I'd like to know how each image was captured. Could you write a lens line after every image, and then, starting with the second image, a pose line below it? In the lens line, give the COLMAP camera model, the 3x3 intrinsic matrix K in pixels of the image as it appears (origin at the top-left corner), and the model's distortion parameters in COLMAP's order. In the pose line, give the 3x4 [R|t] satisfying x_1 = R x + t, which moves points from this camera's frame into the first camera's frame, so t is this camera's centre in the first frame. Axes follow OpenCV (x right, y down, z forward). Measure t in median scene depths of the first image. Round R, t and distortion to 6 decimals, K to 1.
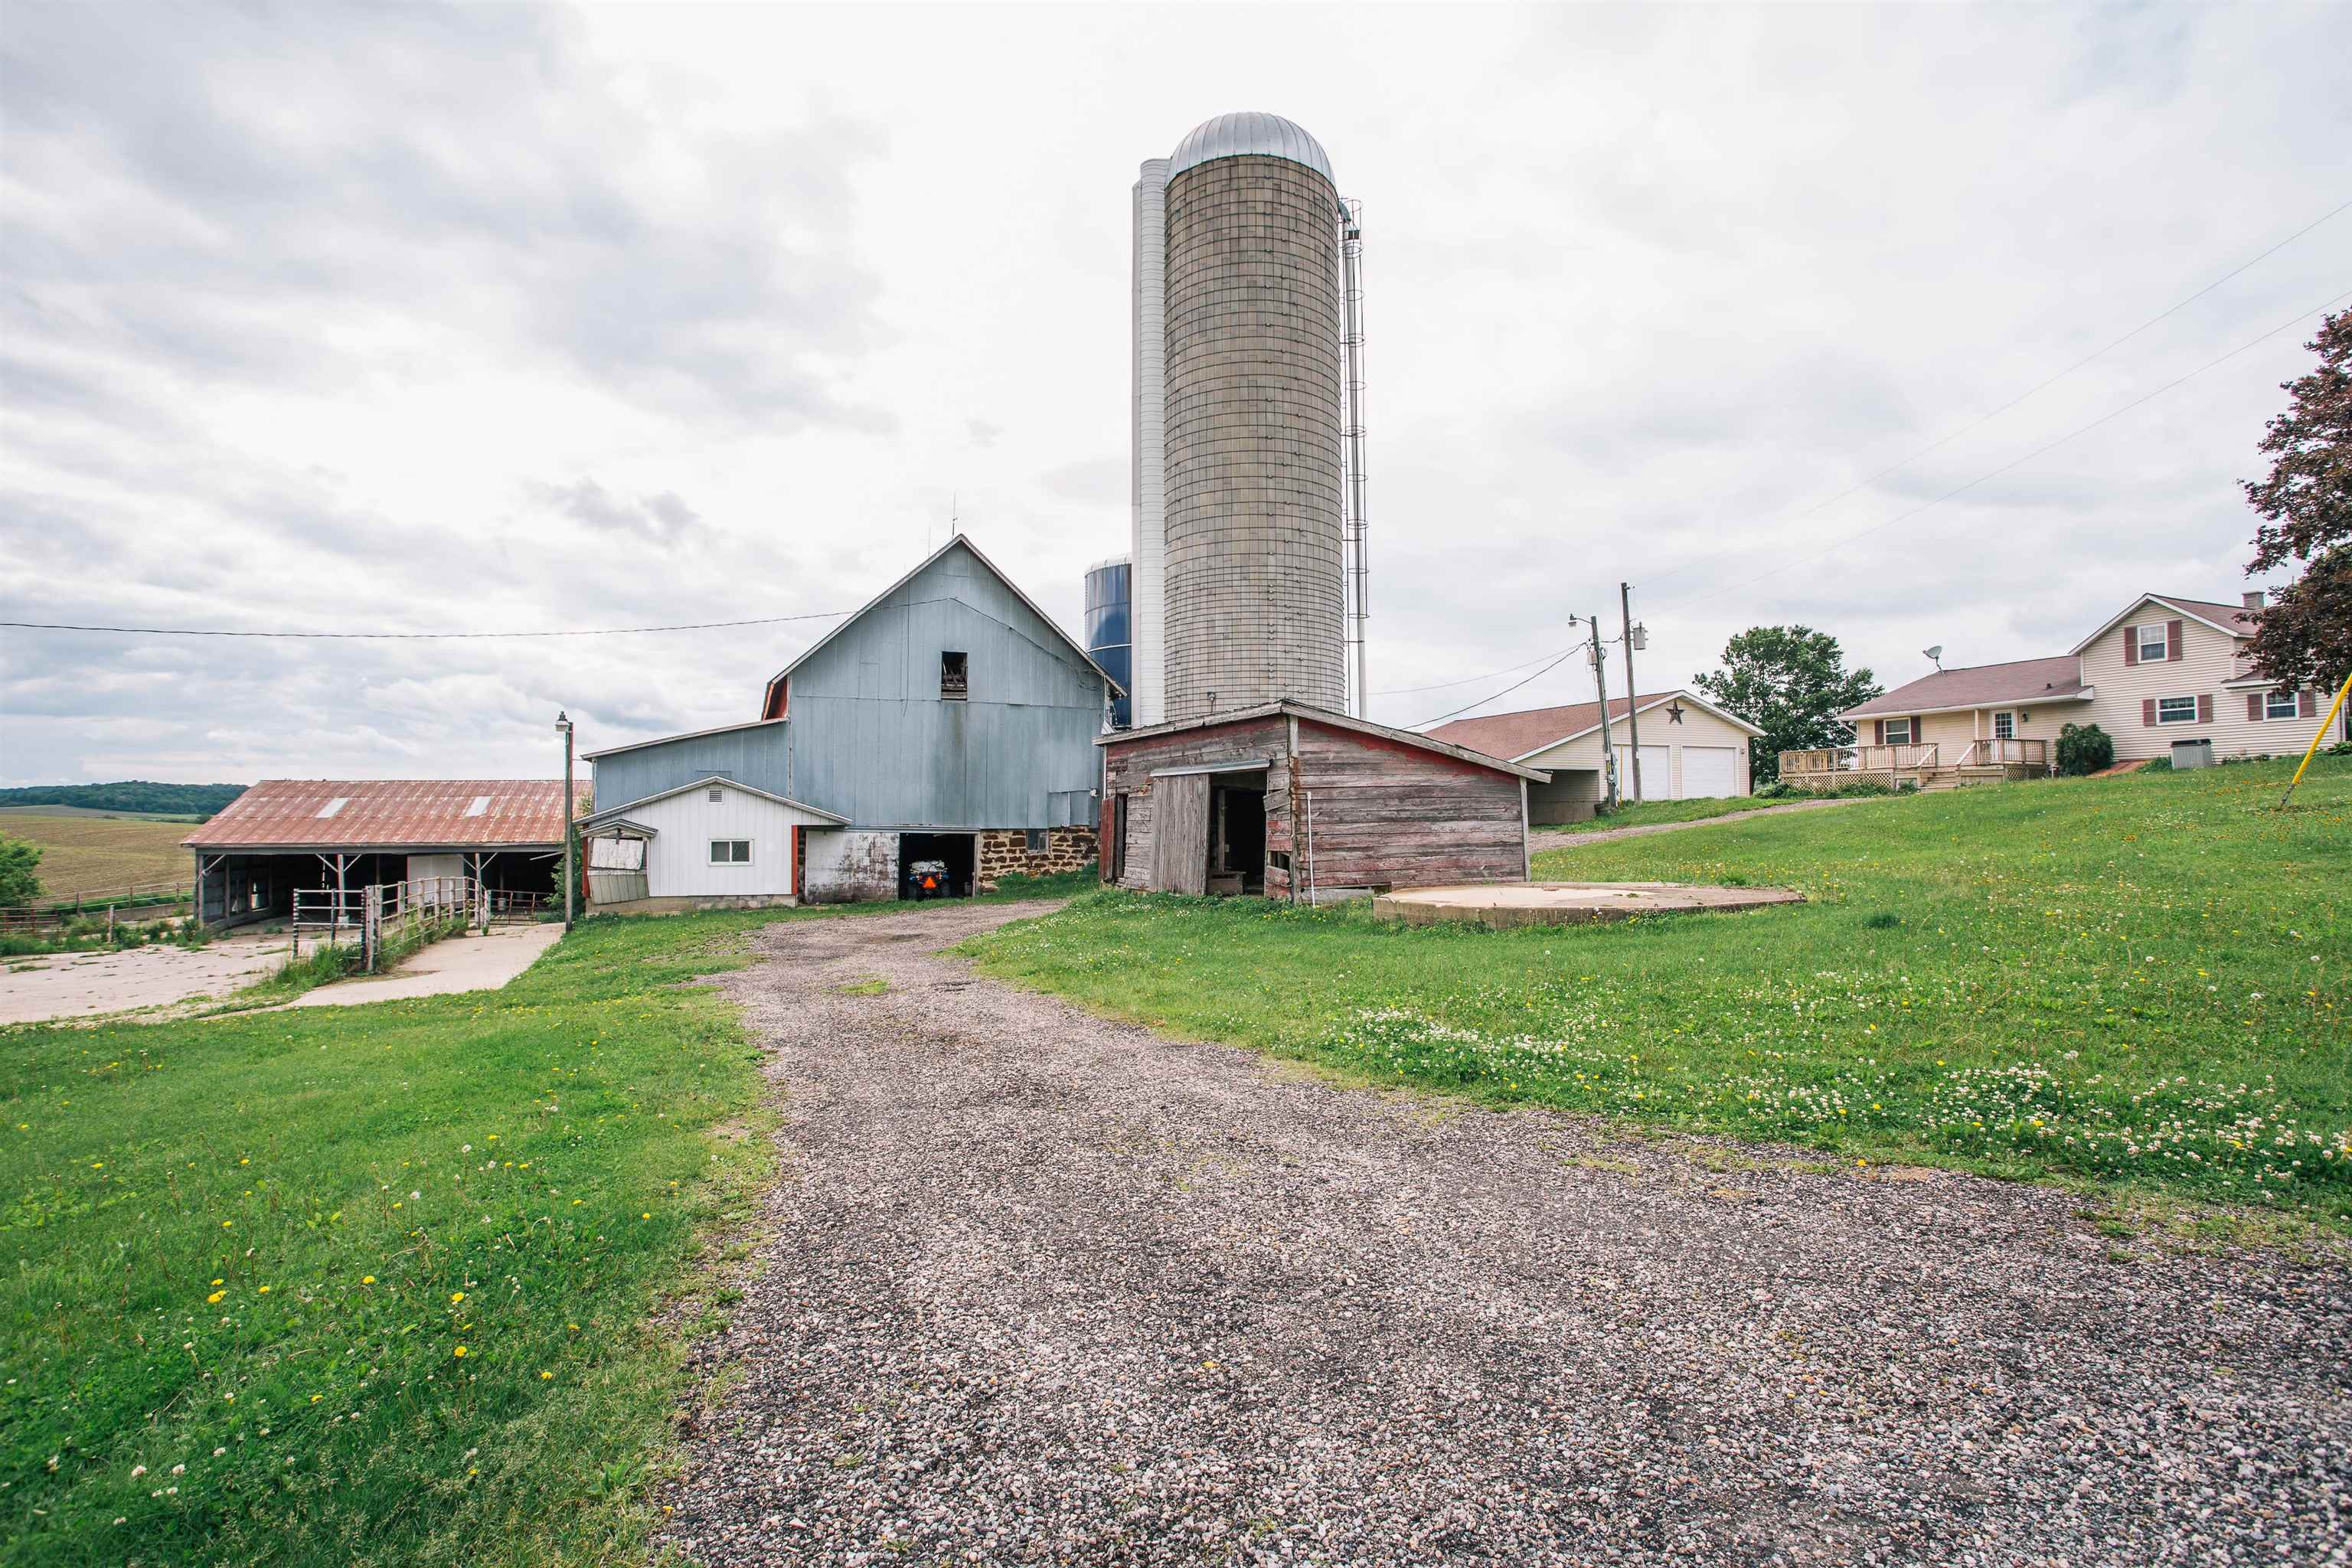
lens RADIAL K [[1166.5, 0, 1179.4], [0, 1166.5, 768.1], [0, 0, 1]] dist [-0.074364, 0.026812]
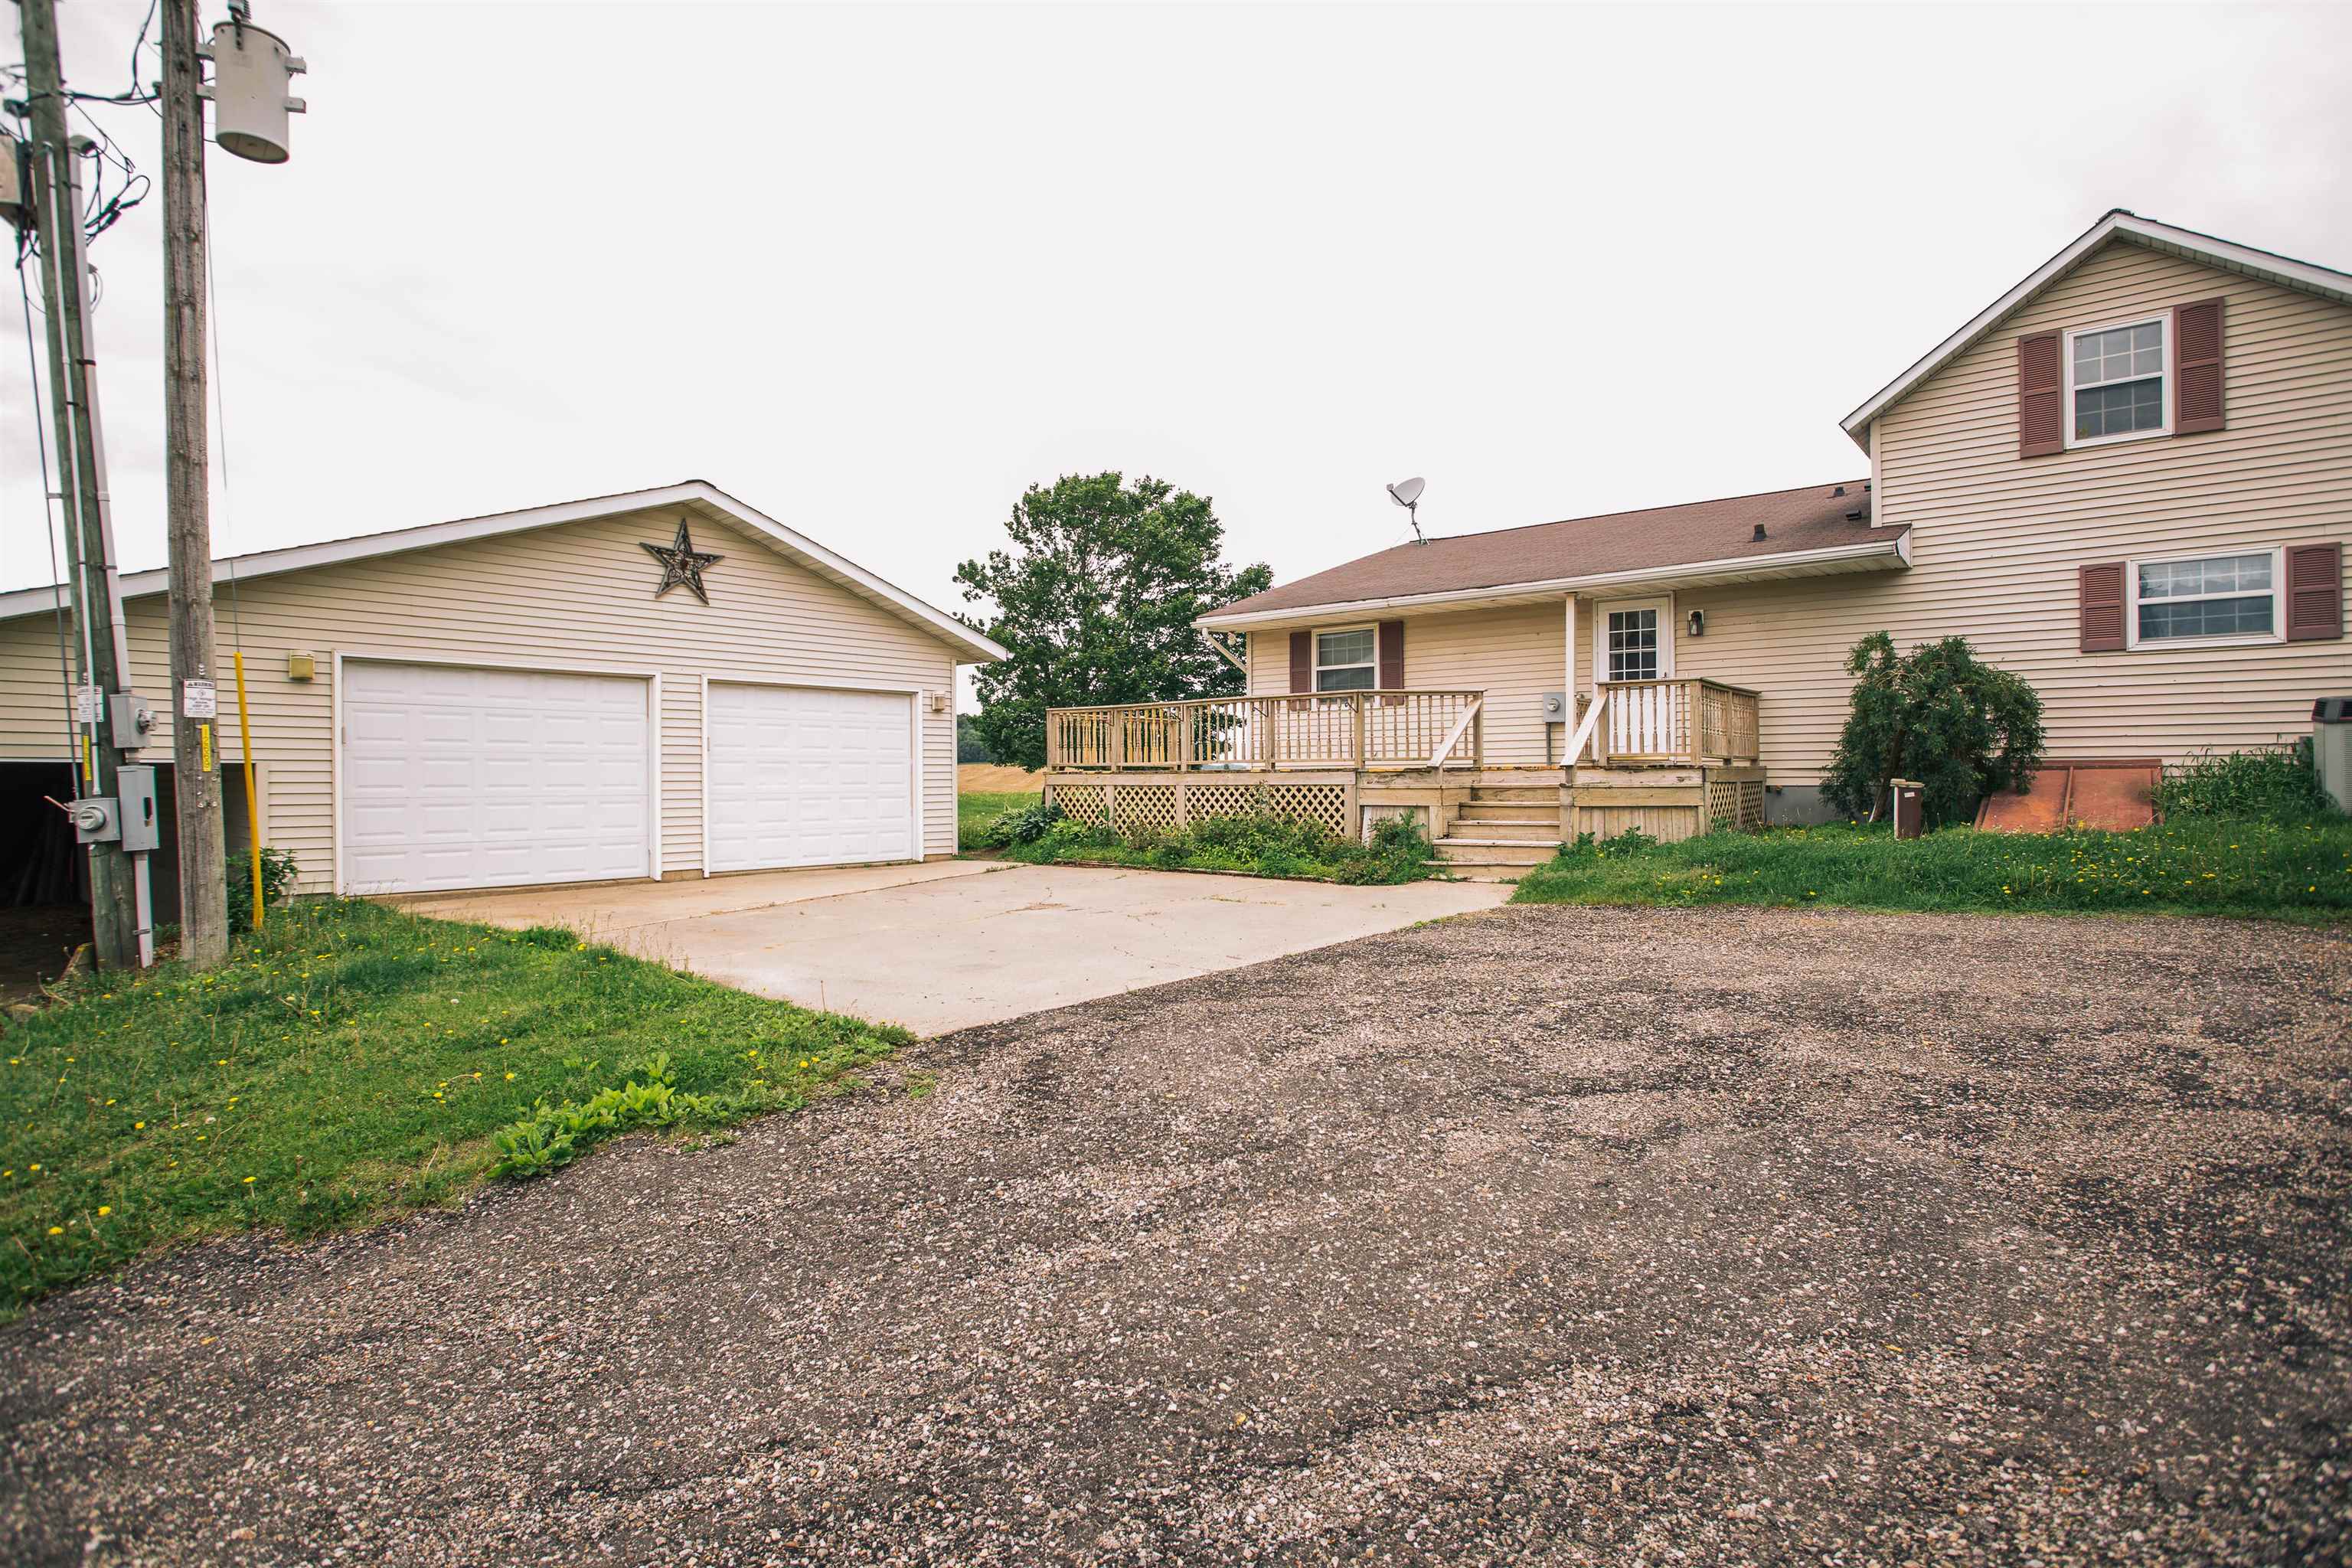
lens RADIAL K [[1166.5, 0, 1179.4], [0, 1166.5, 768.1], [0, 0, 1]] dist [-0.074364, 0.026812]
pose [[0.885428, 0.003799, 0.464761, 0.444660], [-0.019547, 0.999386, 0.029071, -0.008528], [-0.464365, -0.034825, 0.884959, 0.749887]]
